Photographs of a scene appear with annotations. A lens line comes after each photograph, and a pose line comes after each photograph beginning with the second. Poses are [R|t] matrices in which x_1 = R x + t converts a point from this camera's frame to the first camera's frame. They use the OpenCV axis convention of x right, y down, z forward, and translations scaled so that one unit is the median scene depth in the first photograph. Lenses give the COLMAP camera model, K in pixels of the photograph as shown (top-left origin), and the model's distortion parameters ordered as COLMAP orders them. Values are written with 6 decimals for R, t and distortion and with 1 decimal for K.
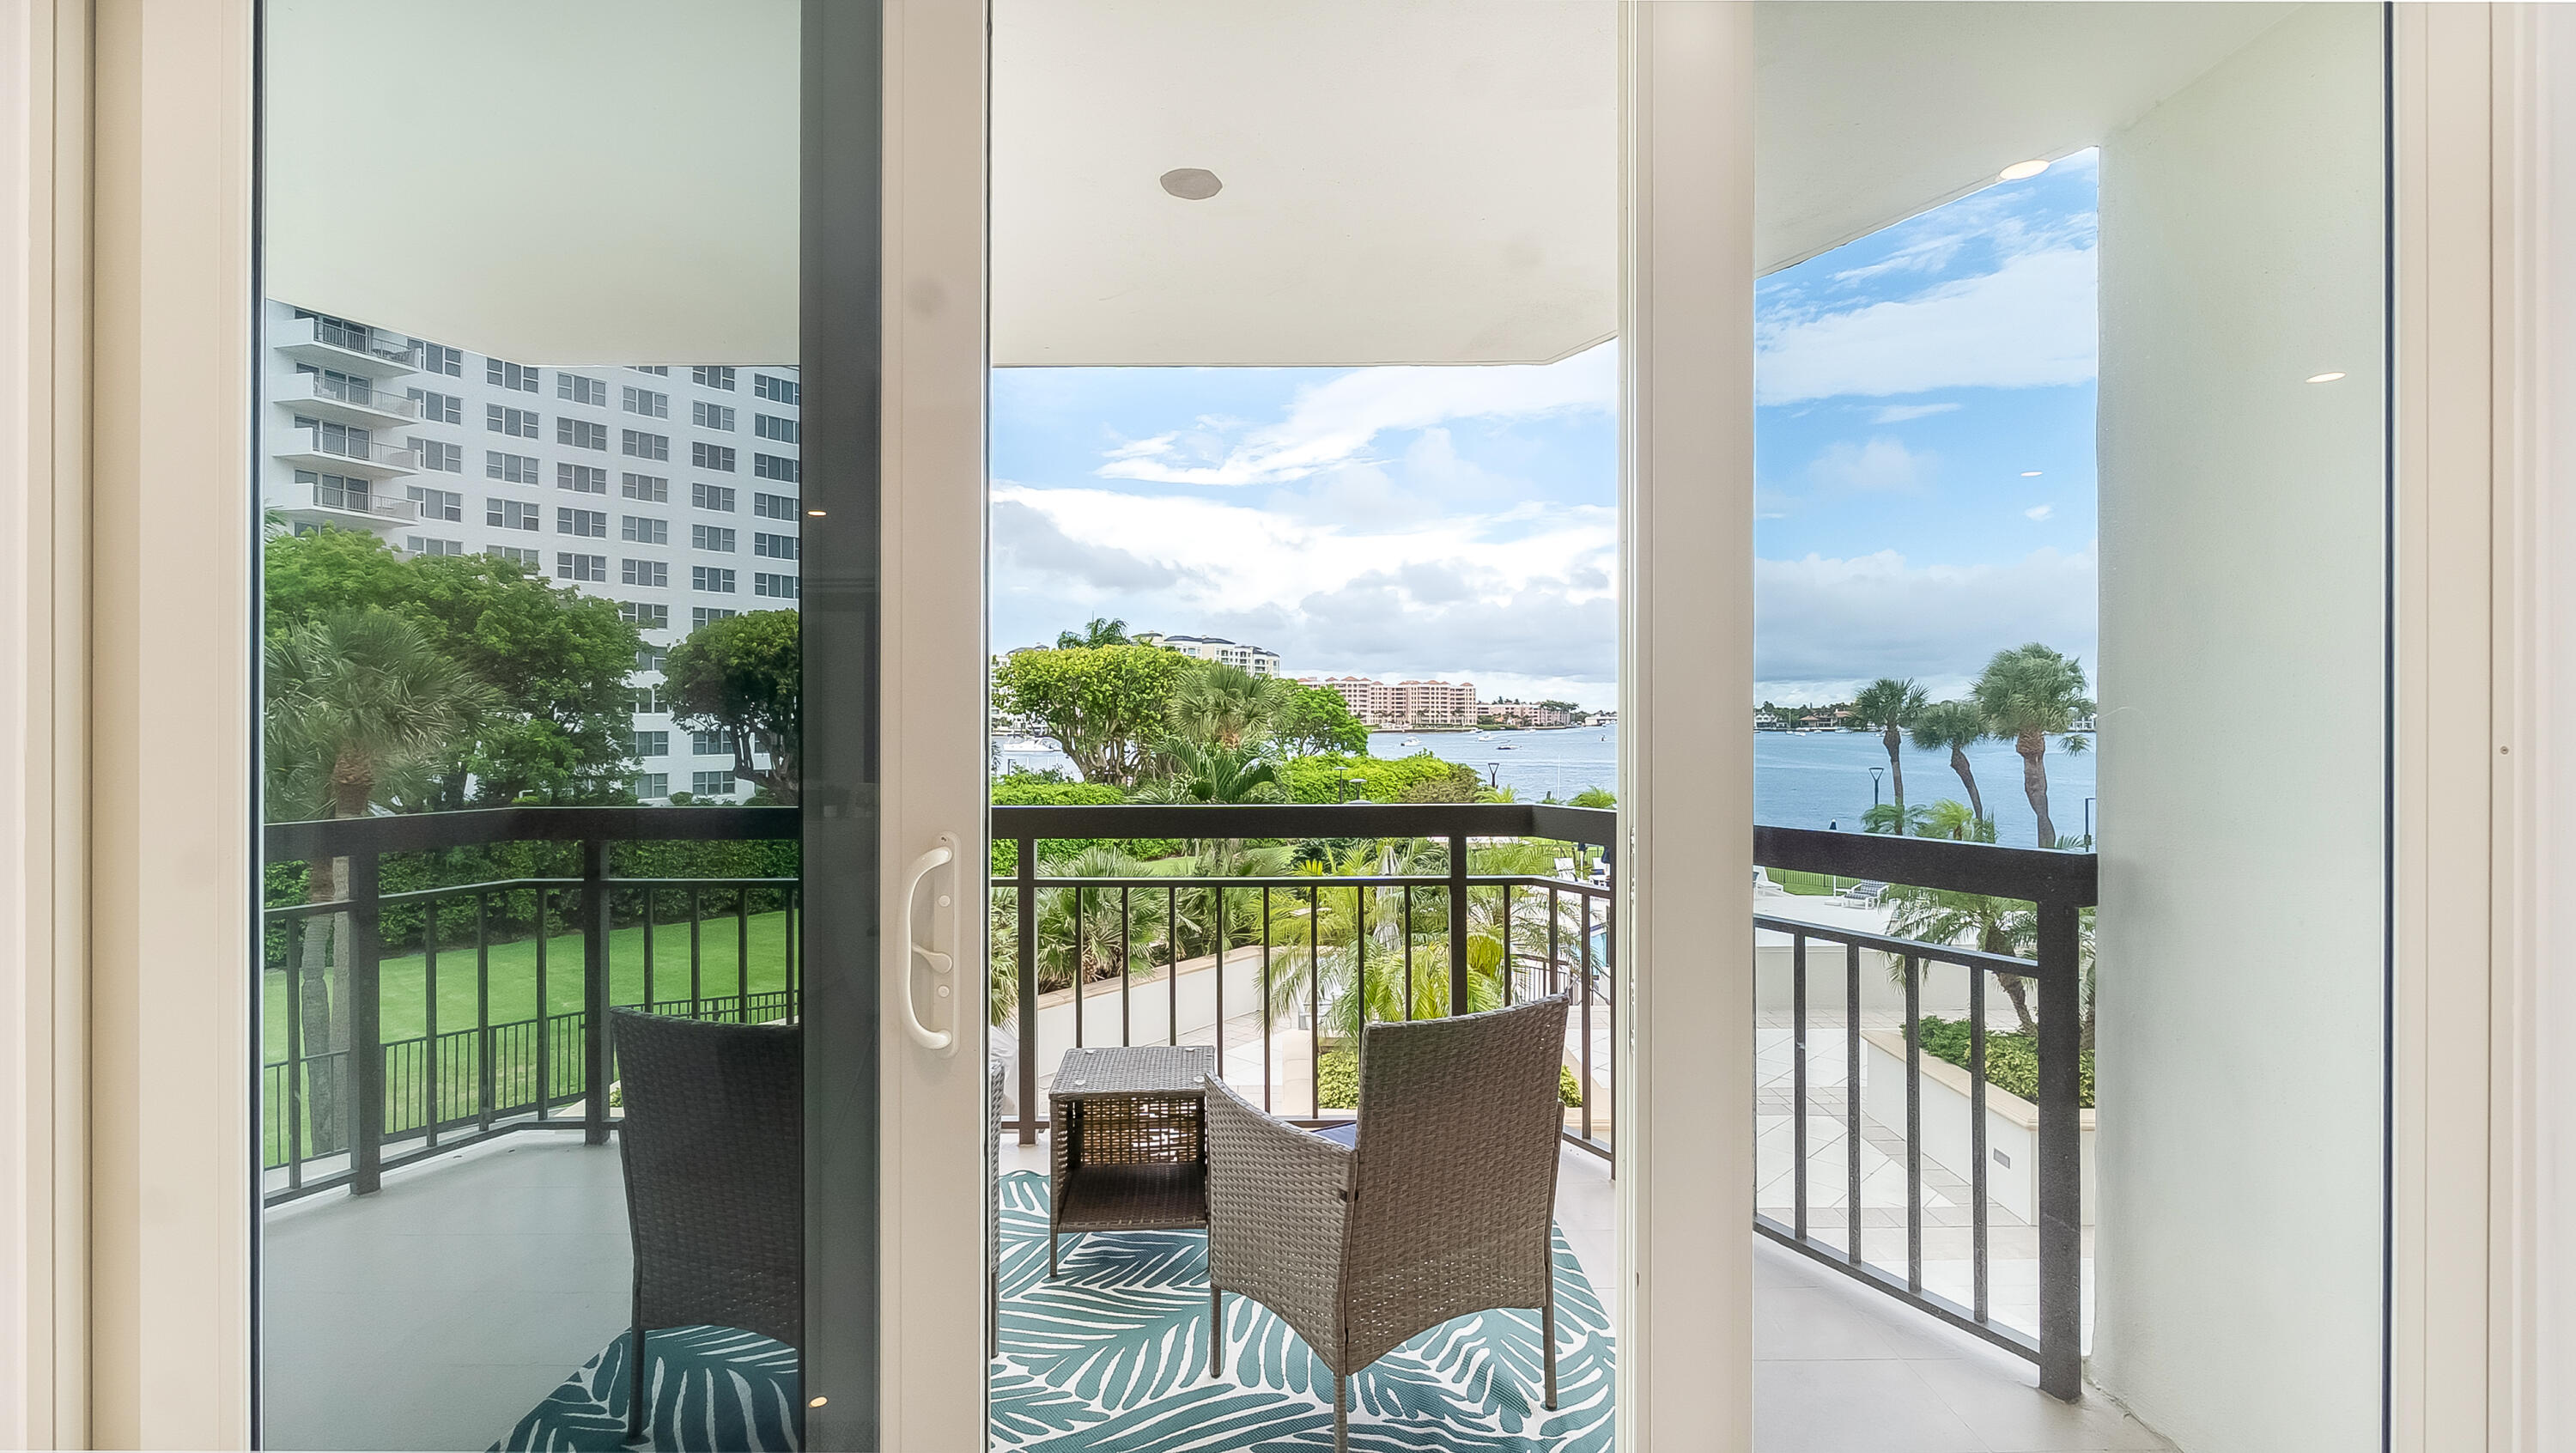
lens RADIAL K [[1188.1, 0, 1288.7], [0, 1188.1, 721.2], [0, 0, 1]] dist [-0.003854, 0.001067]
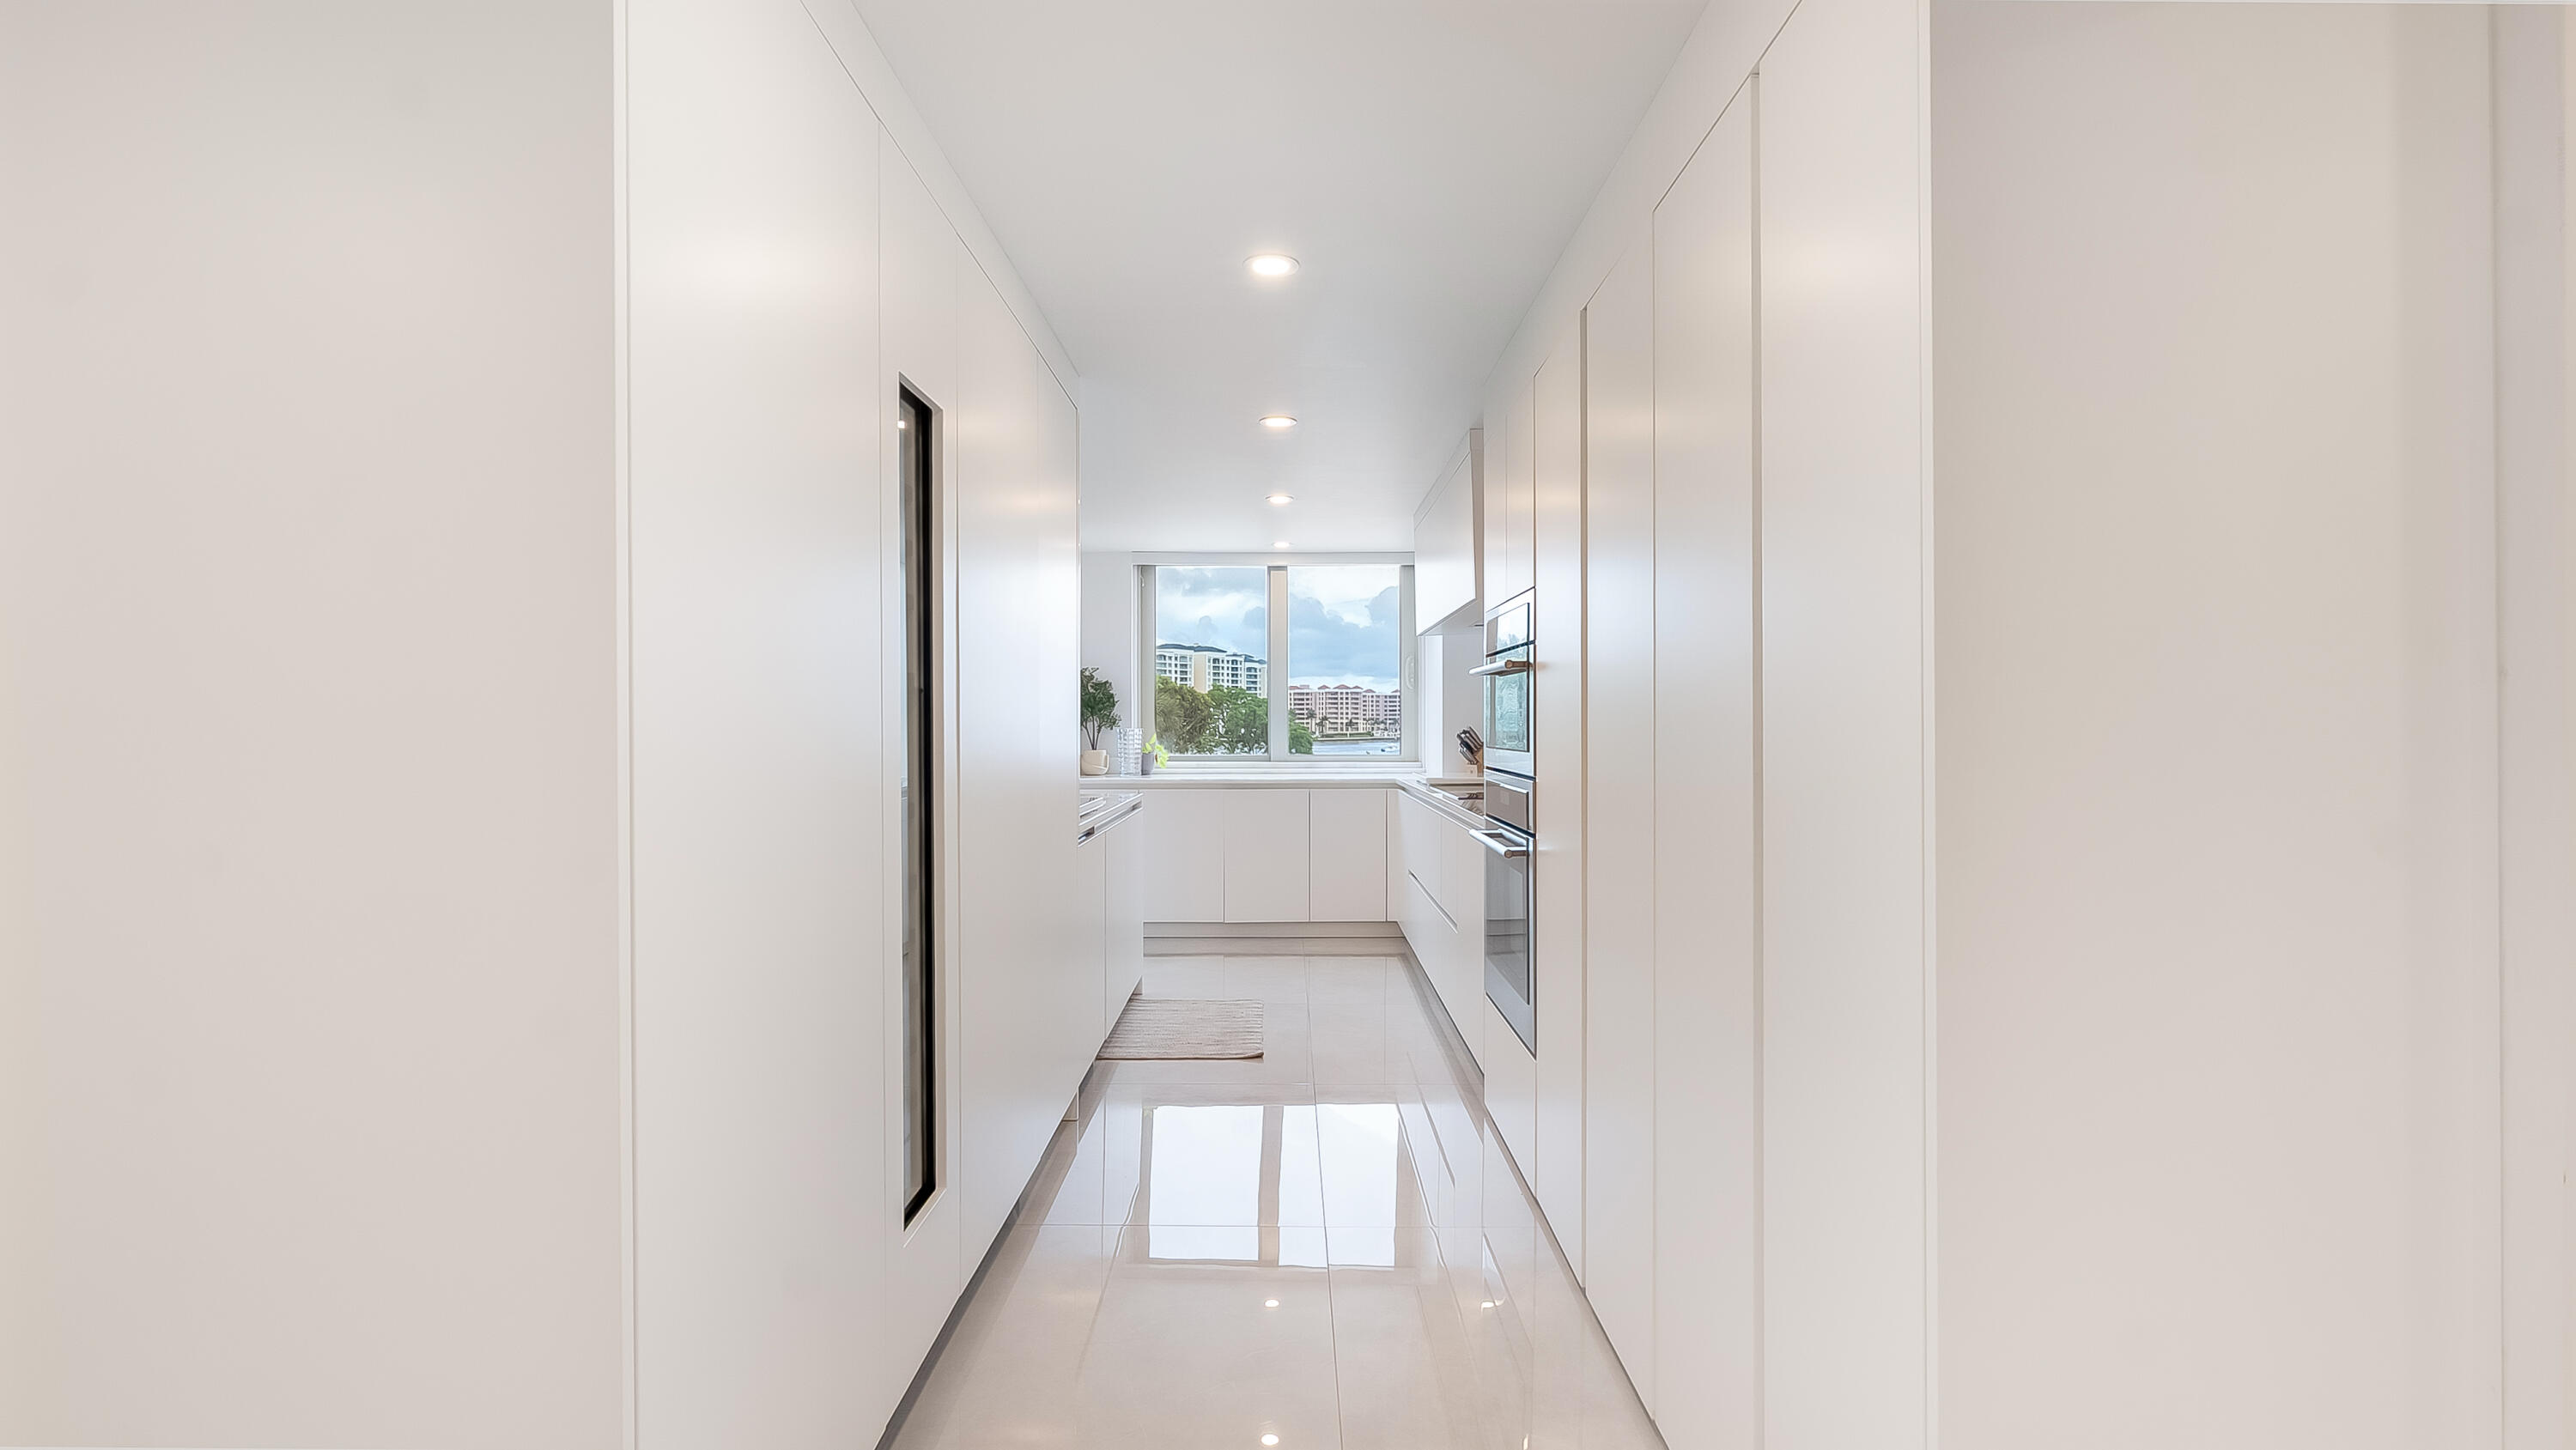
lens RADIAL K [[1205.1, 0, 1294.0], [0, 1205.1, 681.9], [0, 0, 1]] dist [-0.006247, 0.000733]
pose [[0.999993, -0.002798, 0.002516, 0.057840], [0.002894, 0.999230, -0.039130, 0.000978], [-0.002404, 0.039137, 0.999231, -0.095440]]
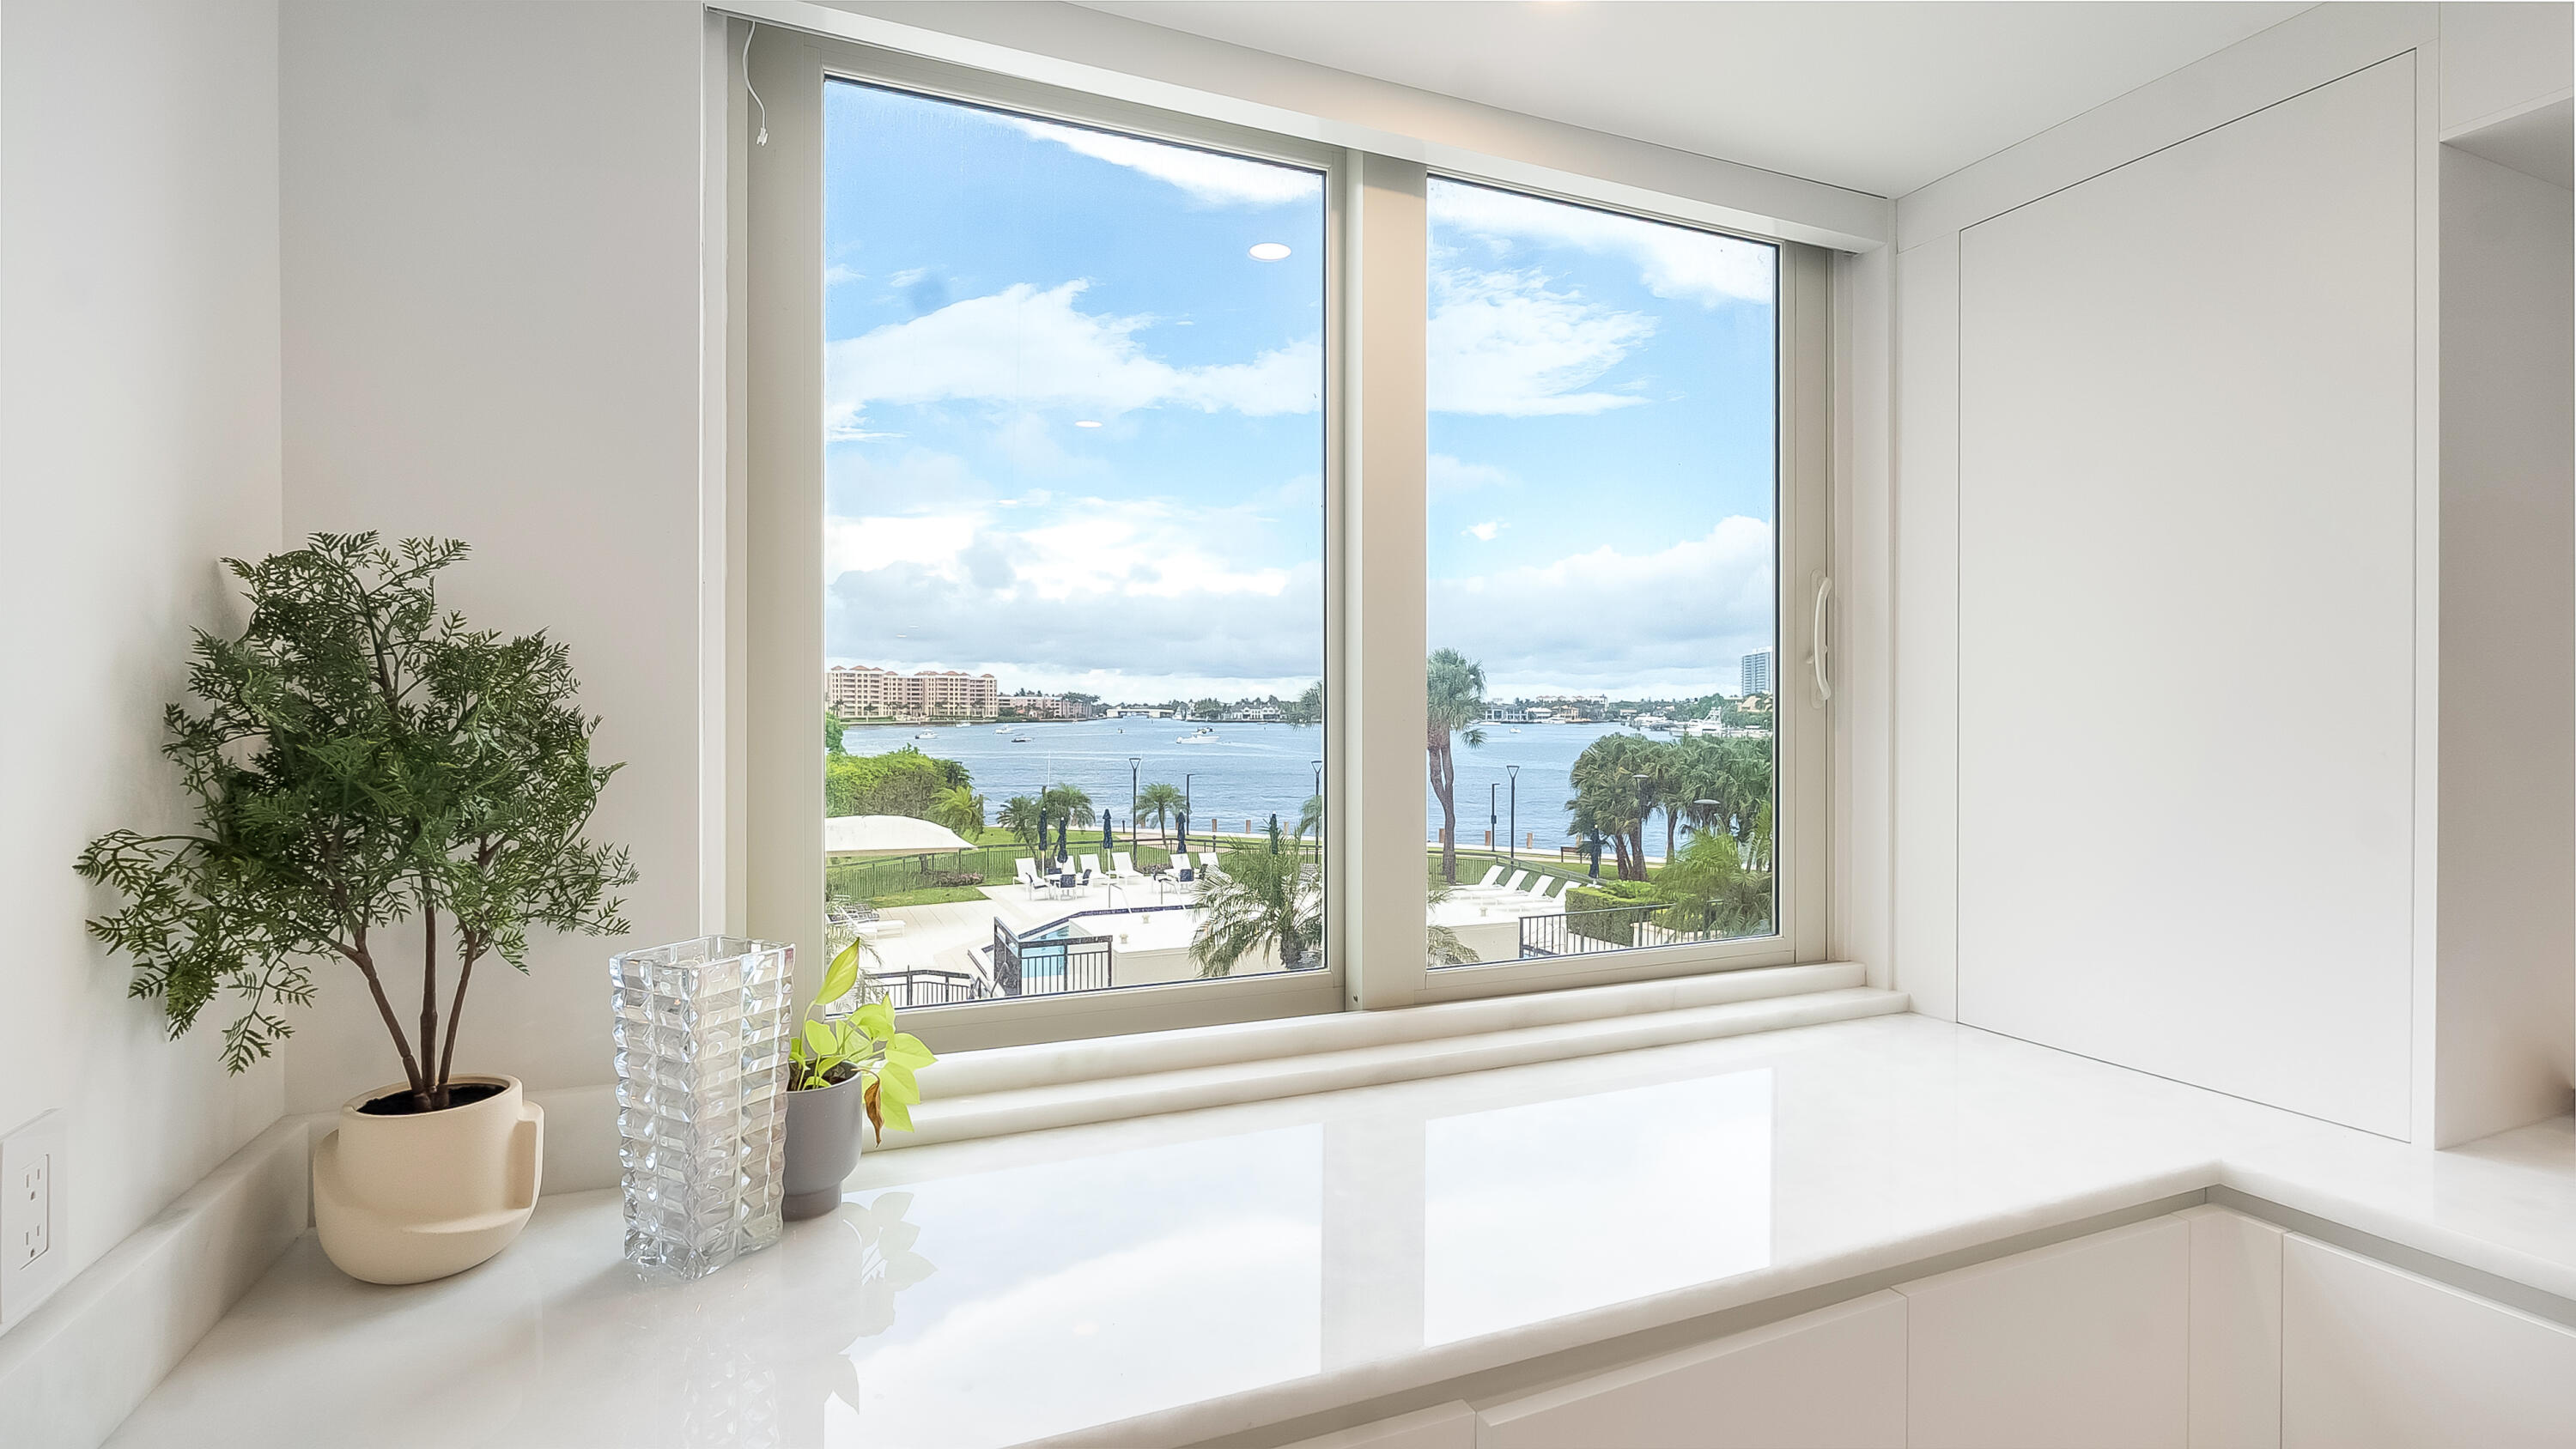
lens RADIAL K [[1181.8, 0, 1292.3], [0, 1181.8, 721.1], [0, 0, 1]] dist [-0.003686, -0.000437]
pose [[0.922711, -0.000840, 0.385491, 0.042094], [-0.001864, 0.999976, 0.006642, -0.003019], [-0.385488, -0.006847, 0.922688, 0.011541]]
